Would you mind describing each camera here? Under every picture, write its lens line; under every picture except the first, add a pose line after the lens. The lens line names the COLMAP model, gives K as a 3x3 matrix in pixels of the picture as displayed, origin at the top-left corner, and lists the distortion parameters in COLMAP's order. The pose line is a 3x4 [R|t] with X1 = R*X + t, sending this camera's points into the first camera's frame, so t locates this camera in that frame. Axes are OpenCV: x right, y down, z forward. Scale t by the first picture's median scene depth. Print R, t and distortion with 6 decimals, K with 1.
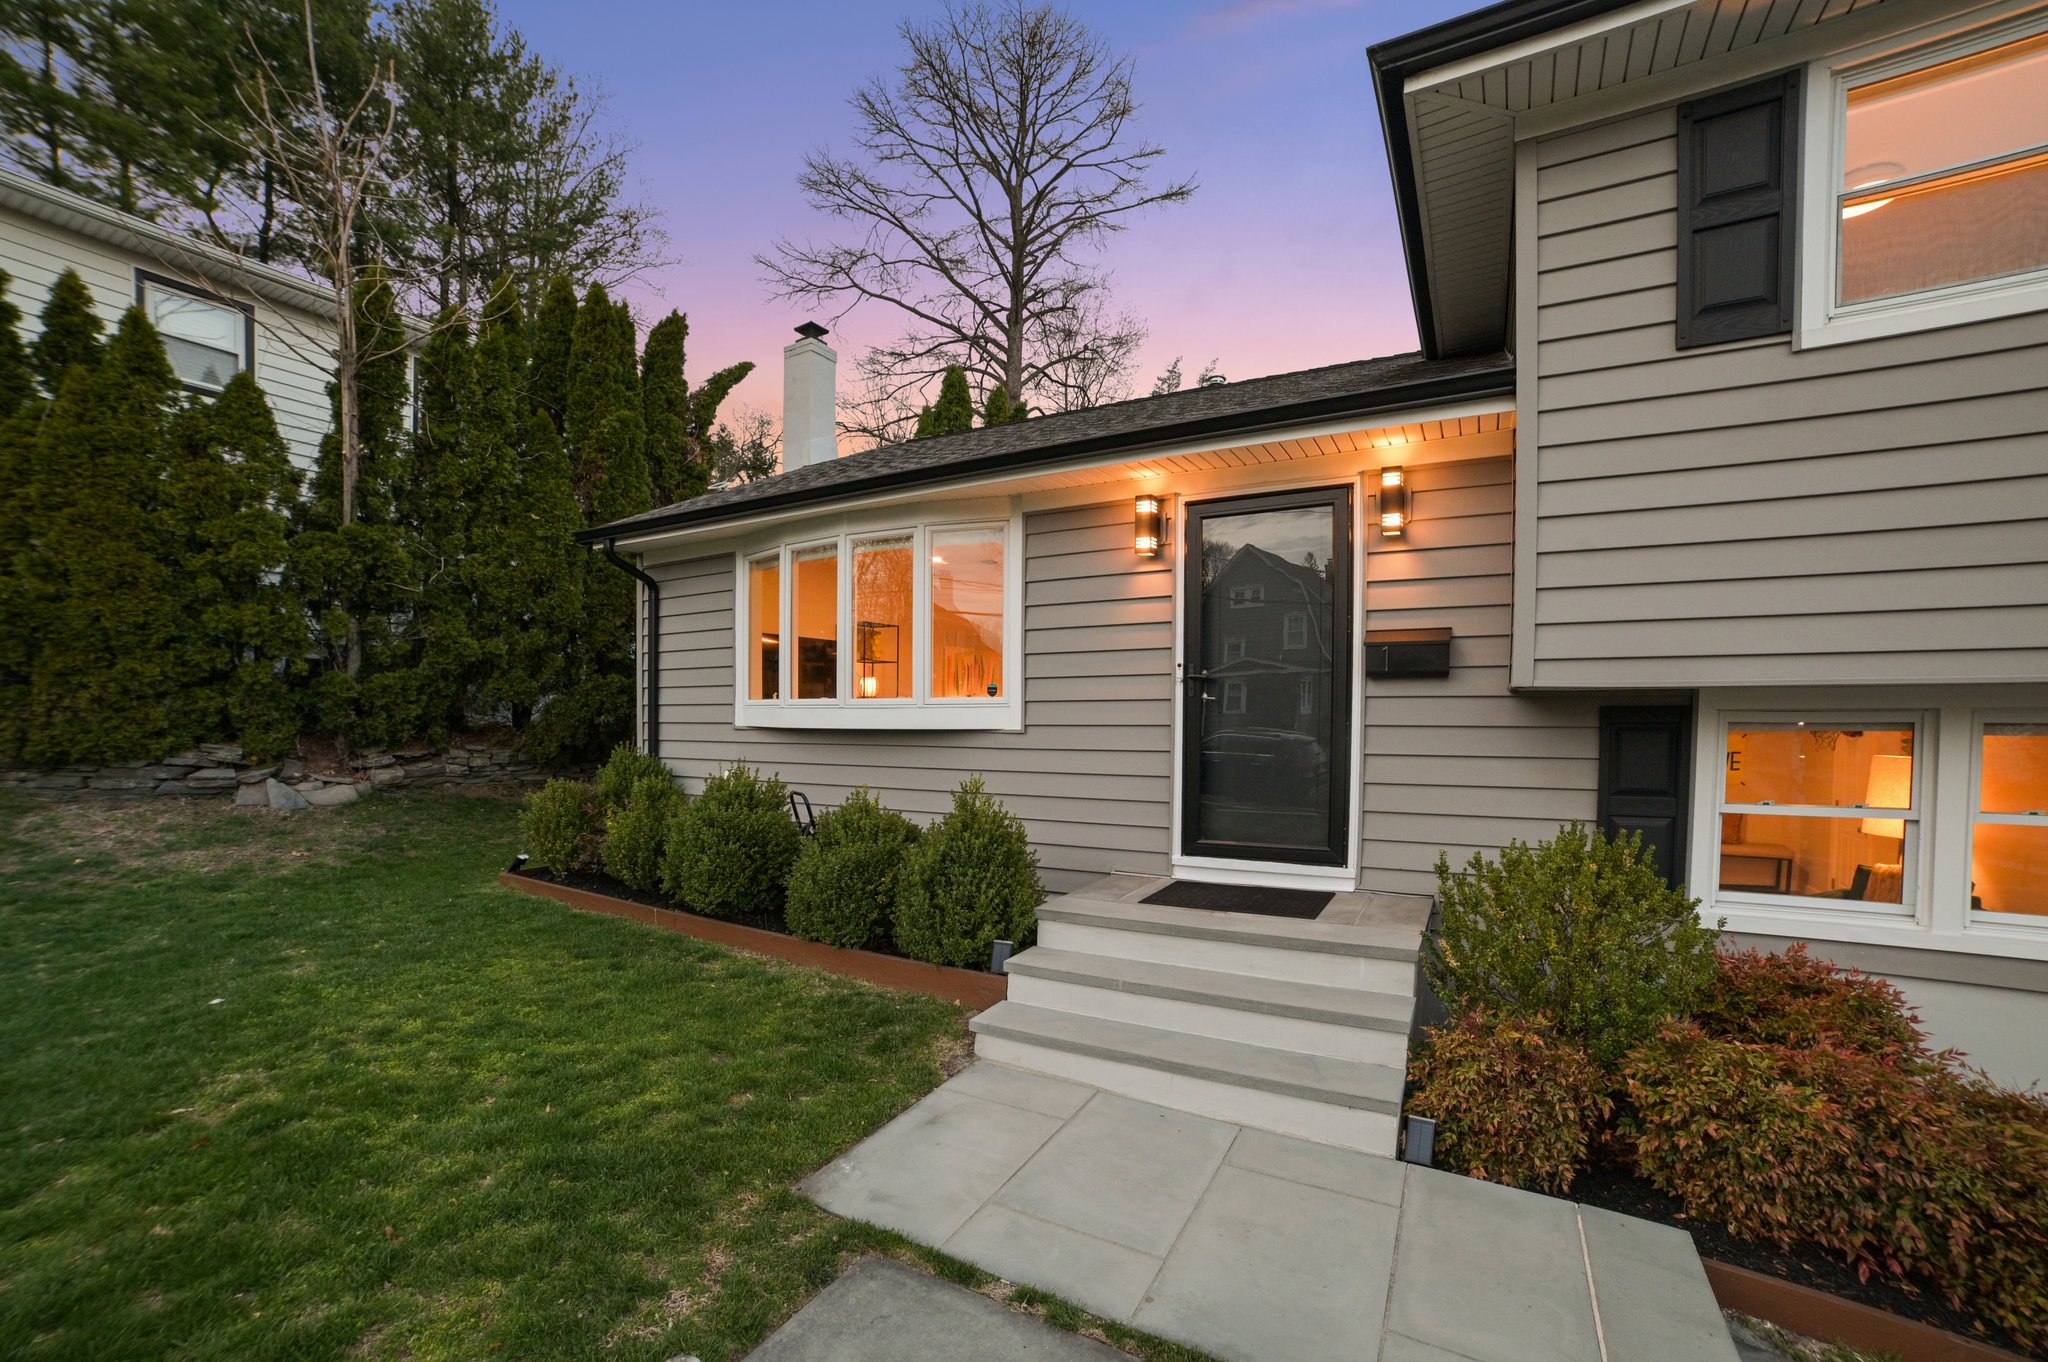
lens RADIAL K [[837.0, 0, 1038.1], [0, 837.0, 735.3], [0, 0, 1]] dist [-0.067674, 0.017933]
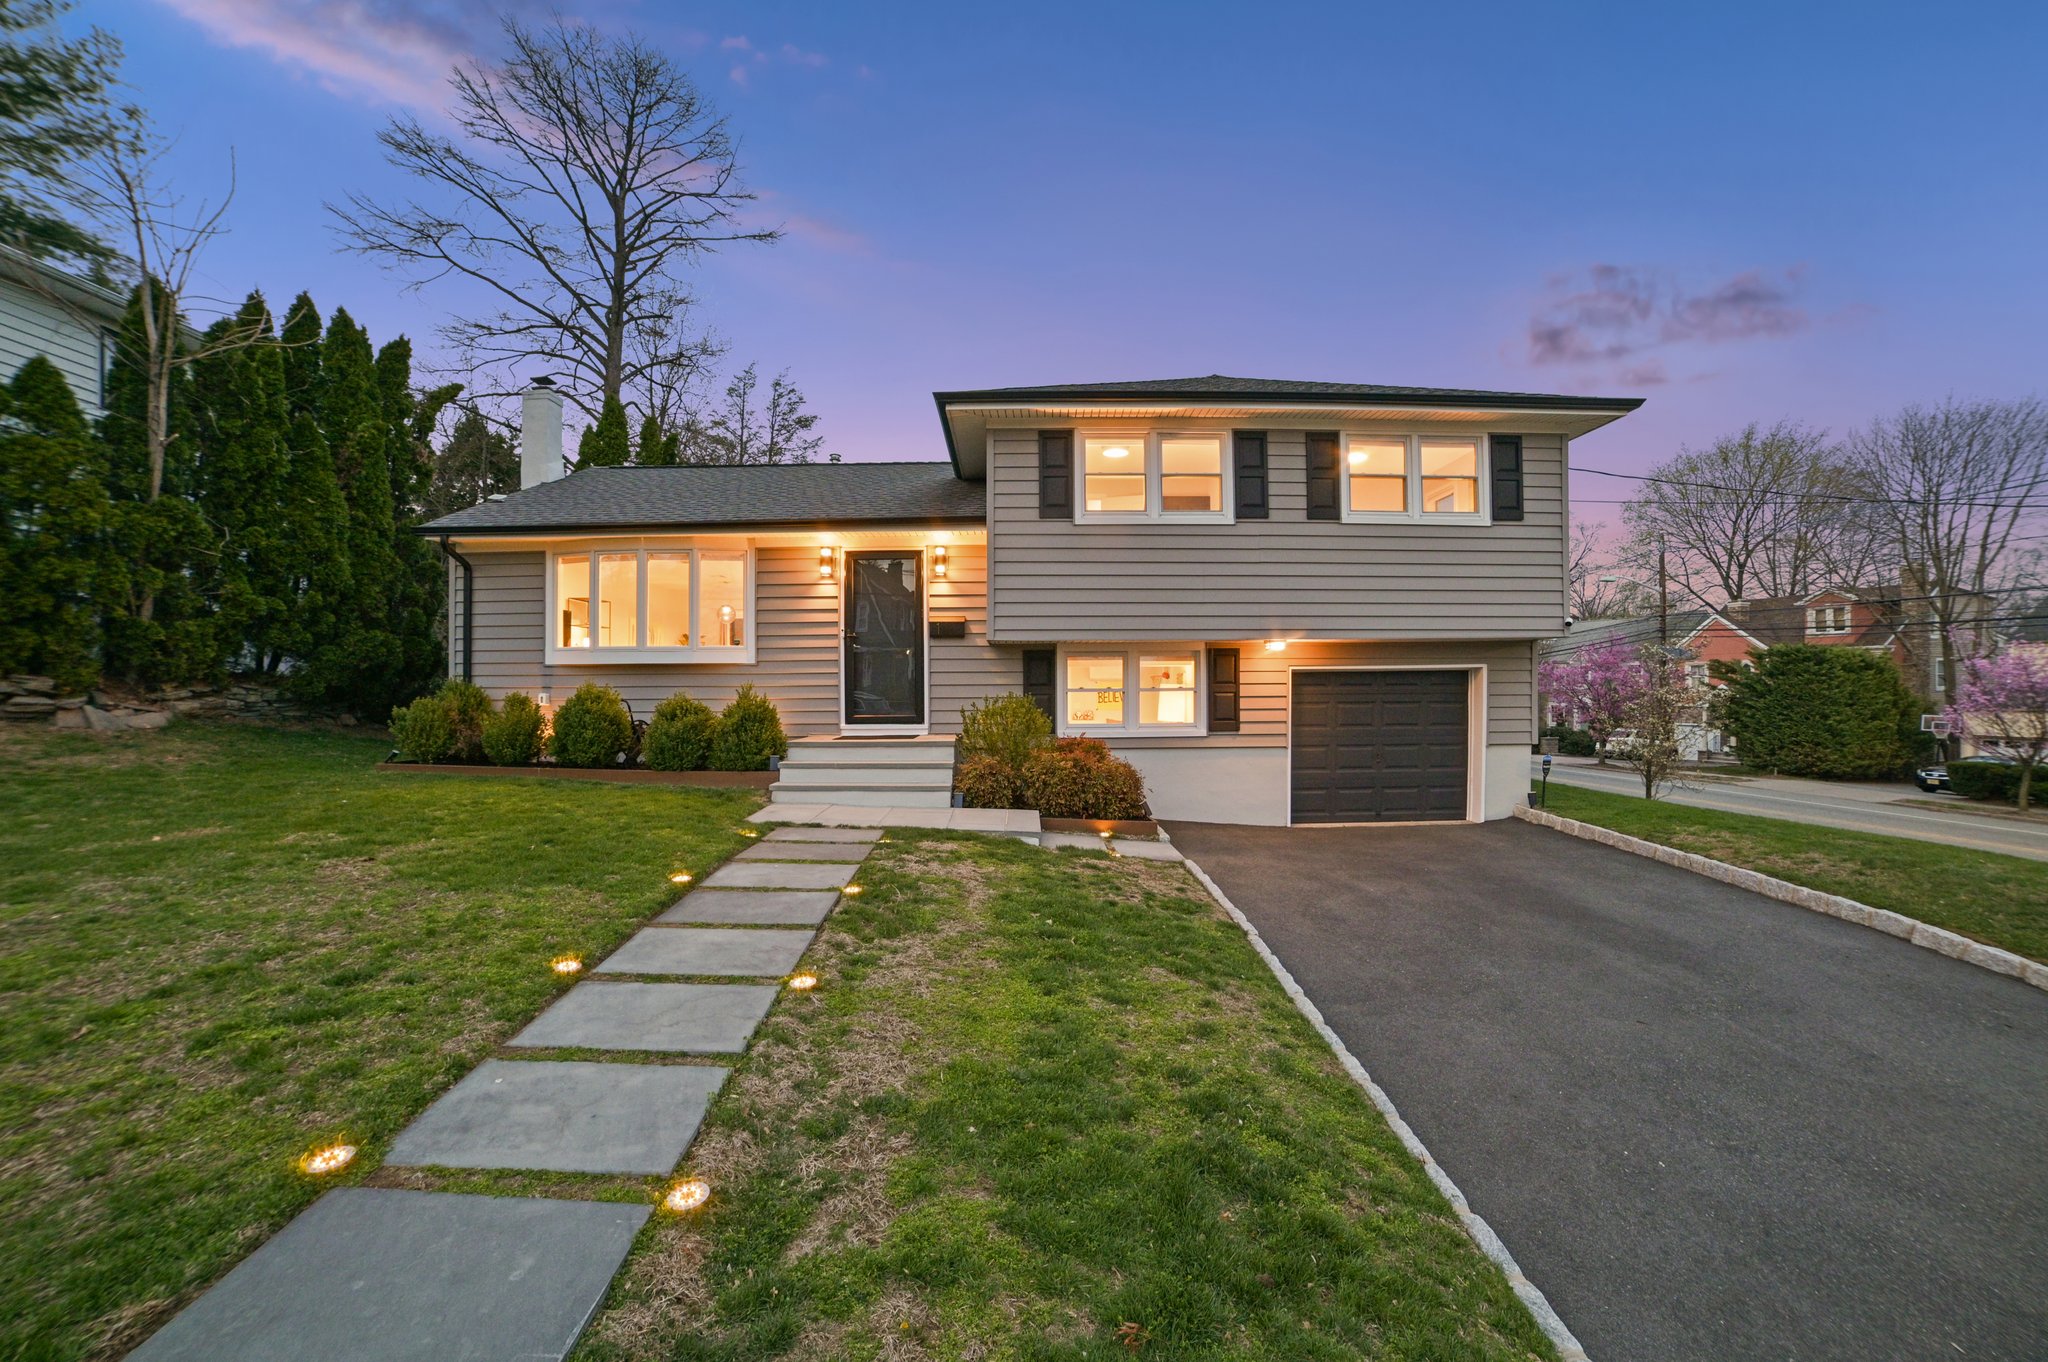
lens RADIAL K [[837.0, 0, 1038.1], [0, 837.0, 735.3], [0, 0, 1]] dist [-0.067674, 0.017933]
pose [[0.867122, -0.025859, 0.497424, -0.264368], [0.017290, 0.999612, 0.021824, 0.081753], [-0.497796, -0.010324, 0.867233, -0.609227]]
